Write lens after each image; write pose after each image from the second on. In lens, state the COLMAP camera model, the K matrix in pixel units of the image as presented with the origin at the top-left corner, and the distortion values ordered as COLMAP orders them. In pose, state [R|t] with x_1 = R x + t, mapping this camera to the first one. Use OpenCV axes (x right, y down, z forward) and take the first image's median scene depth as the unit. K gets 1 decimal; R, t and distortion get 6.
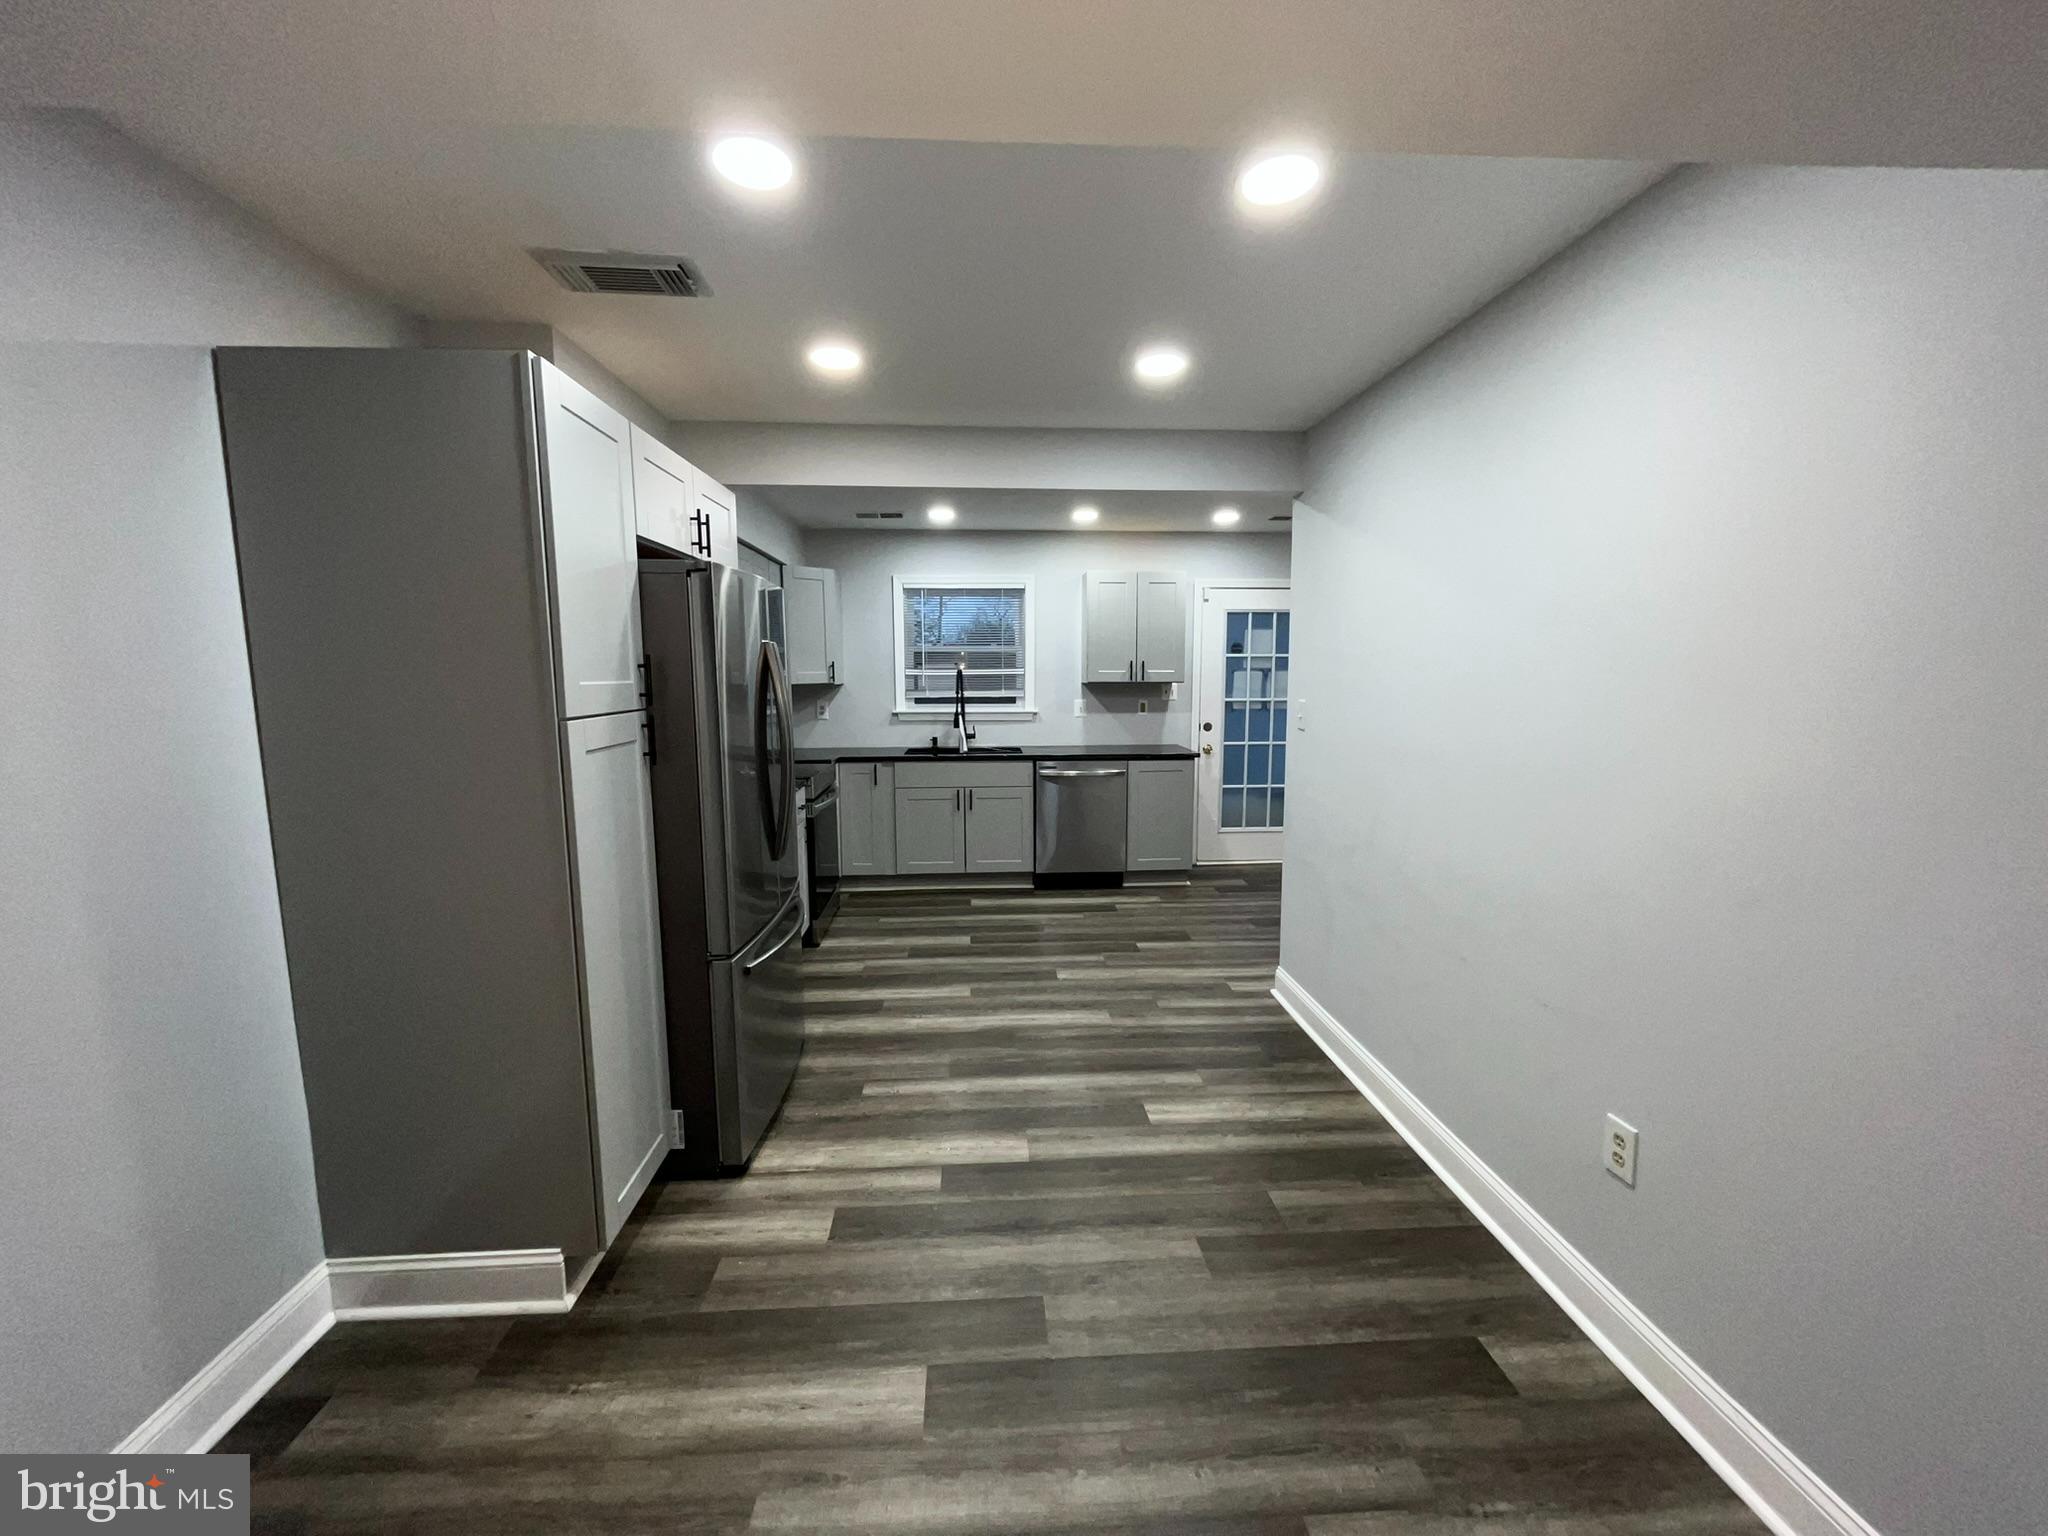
lens RADIAL K [[824.0, 0, 1017.9], [0, 824.0, 765.3], [0, 0, 1]] dist [-0.006179, 0.000891]
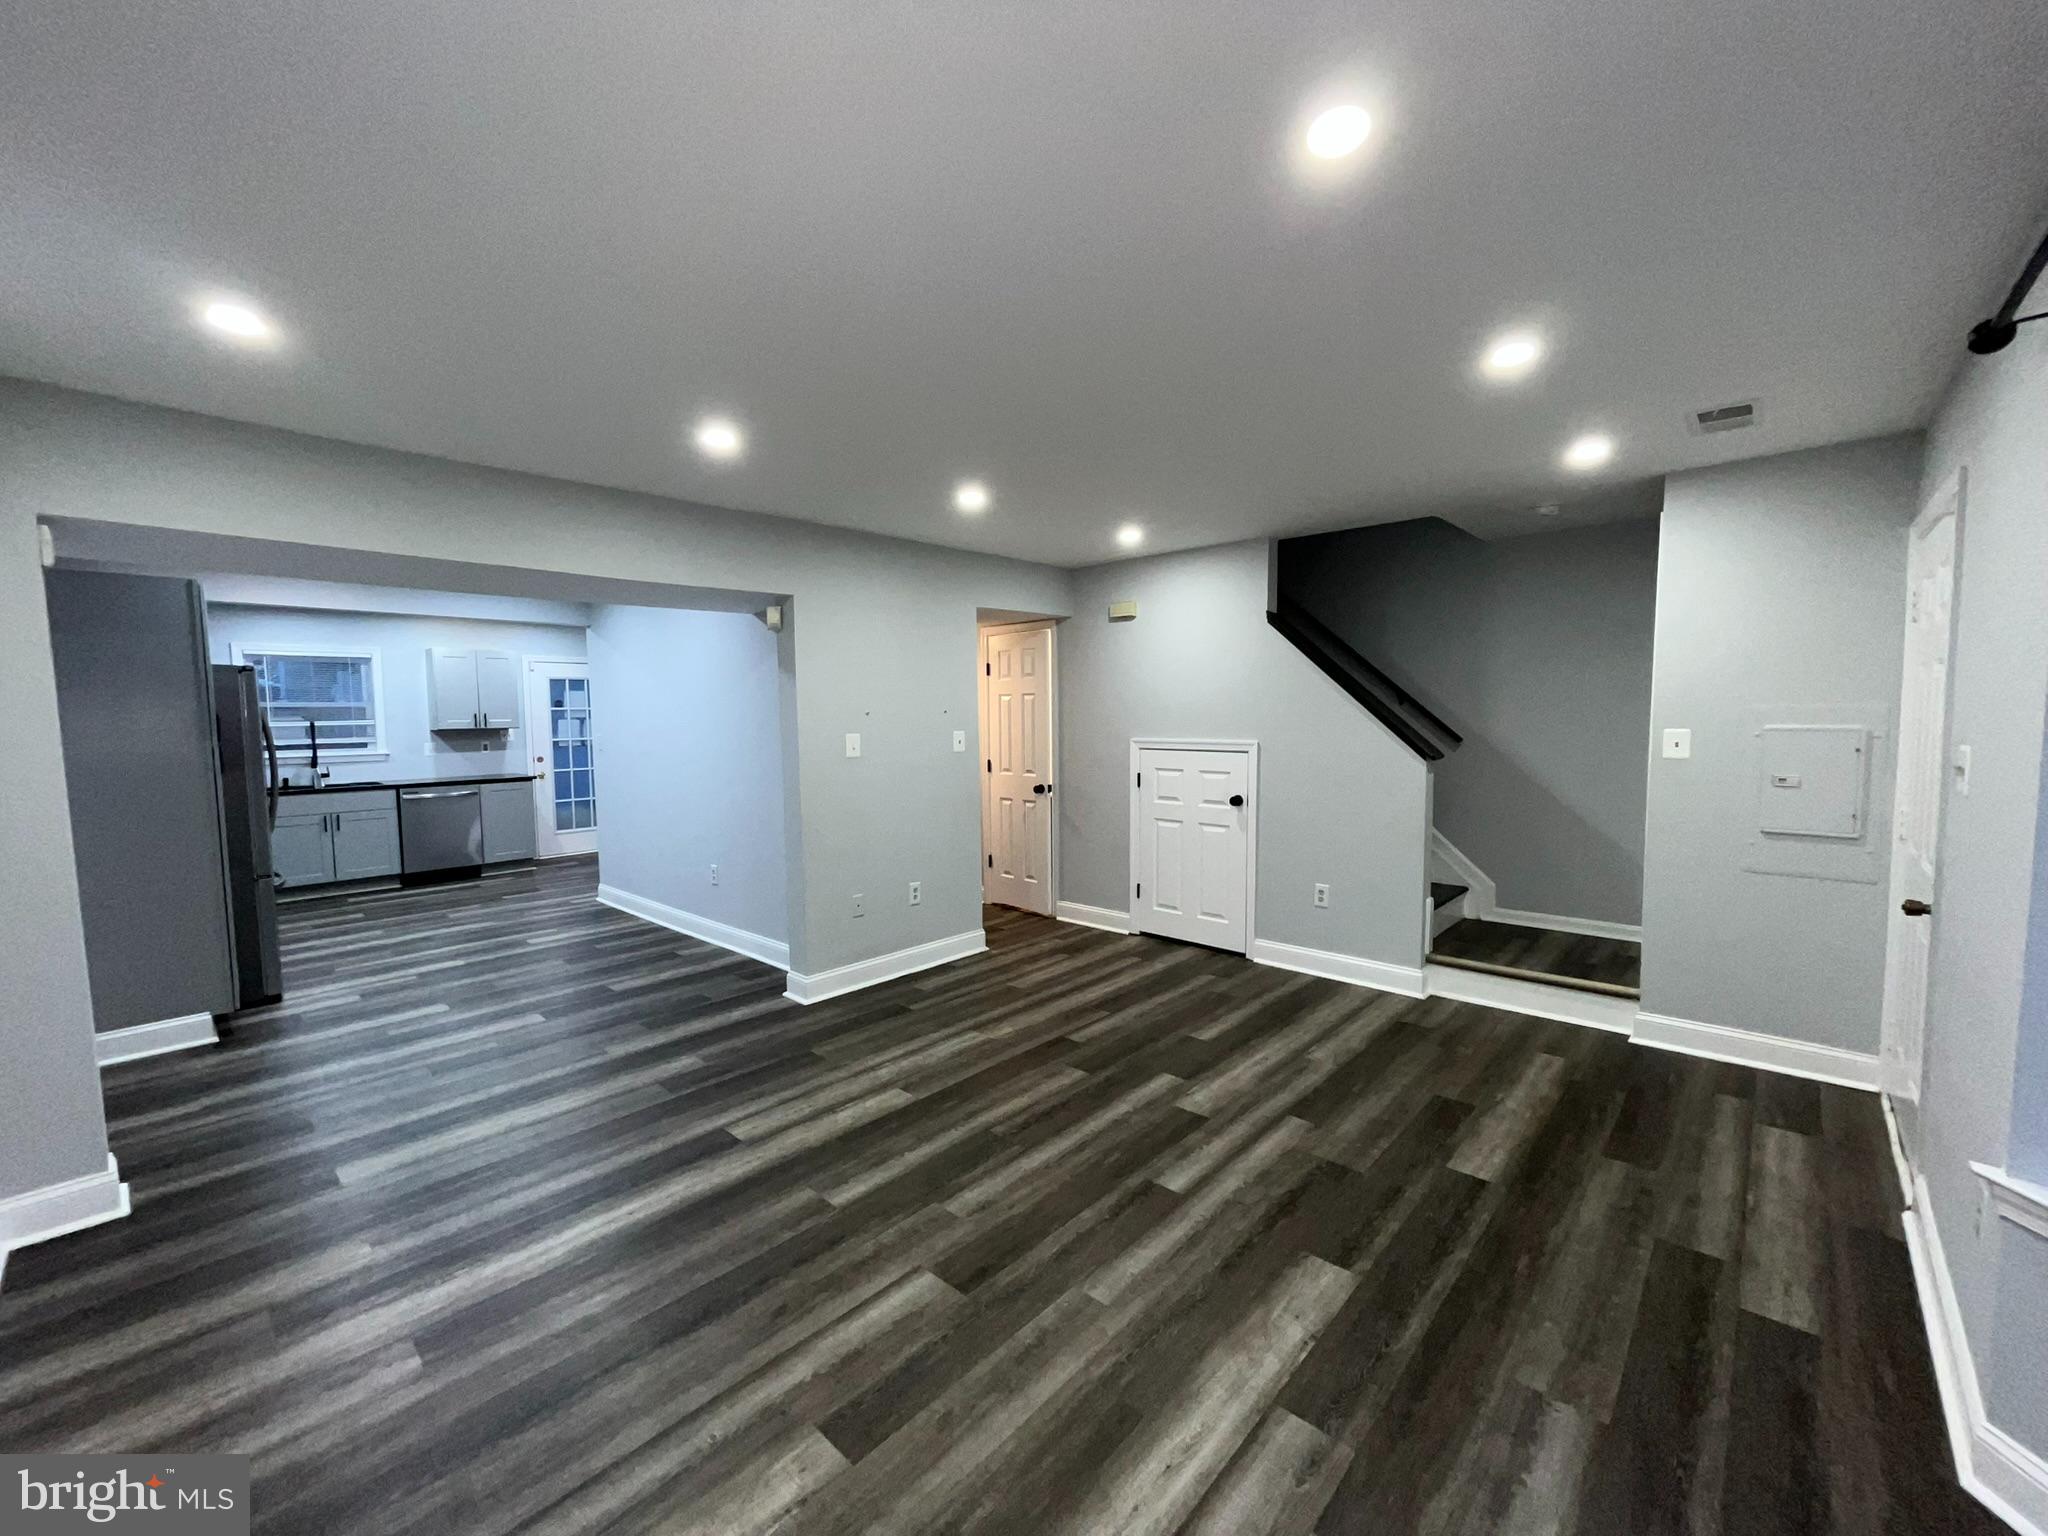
lens RADIAL K [[824.0, 0, 1022.5], [0, 824.0, 764.6], [0, 0, 1]] dist [-0.006179, 0.000891]
pose [[0.716644, -0.051296, 0.695550, -0.178645], [0.091123, 0.995629, -0.020460, 0.075464], [-0.691460, 0.078043, 0.718186, -0.658930]]
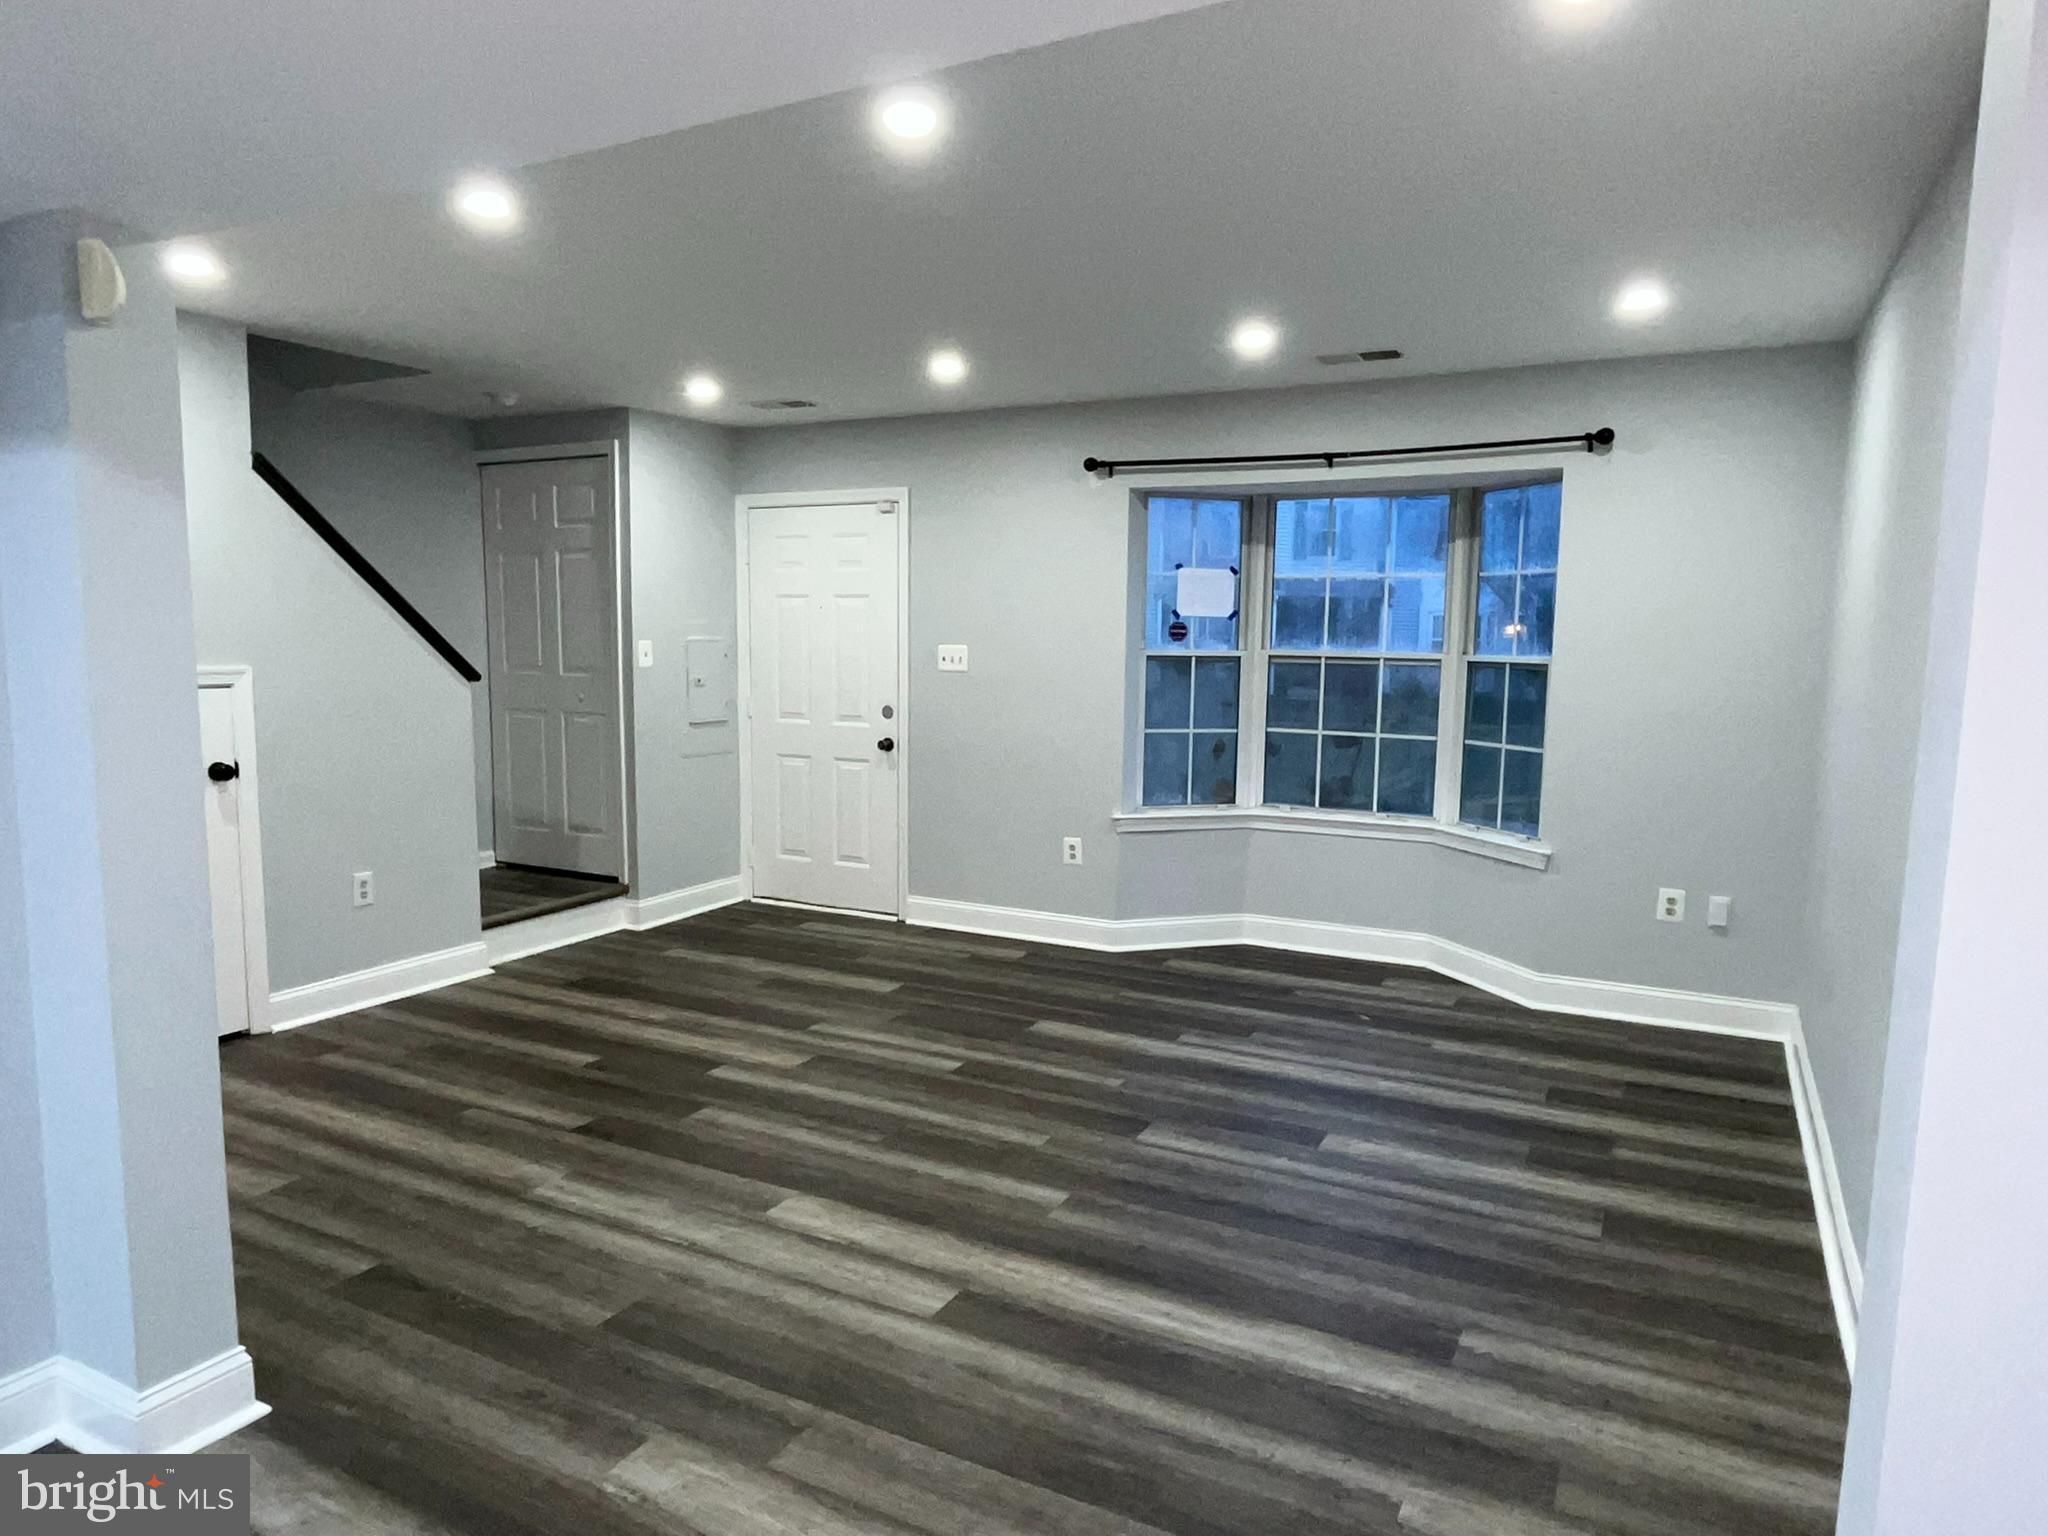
lens RADIAL K [[1306.1, 0, 1007.1], [0, 1306.1, 770.9], [0, 0, 1]] dist [-0.002966, -0.000952]
pose [[-0.856153, -0.061264, 0.513078, -0.227633], [0.054016, 0.976895, 0.206780, -0.026290], [-0.513892, 0.204750, -0.833062, 0.268473]]
